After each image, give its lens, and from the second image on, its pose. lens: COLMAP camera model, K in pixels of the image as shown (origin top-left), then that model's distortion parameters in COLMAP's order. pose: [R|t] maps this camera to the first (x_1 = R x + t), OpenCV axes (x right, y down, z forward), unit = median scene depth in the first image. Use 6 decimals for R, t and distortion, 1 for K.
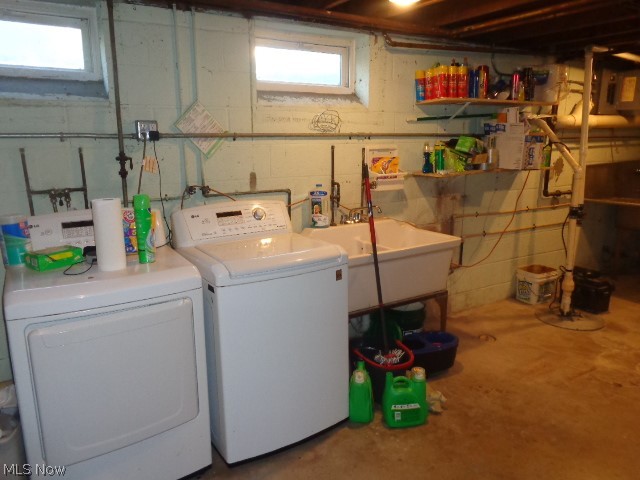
lens RADIAL K [[487.7, 0, 320.8], [0, 487.7, 240.9], [0, 0, 1]] dist [-0.002916, 0.021934]
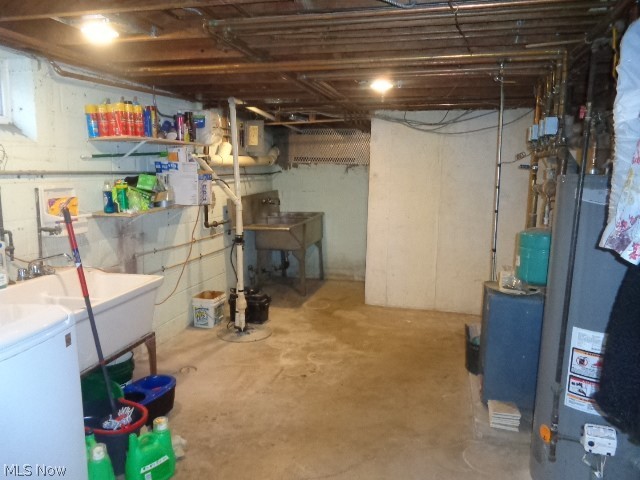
lens RADIAL K [[487.7, 0, 322.6], [0, 487.7, 240.6], [0, 0, 1]] dist [-0.002916, 0.021934]
pose [[0.707001, -0.096046, 0.700660, -0.162154], [0.142082, 0.989825, -0.007684, -0.021998], [-0.692793, 0.104984, 0.713454, 0.054542]]
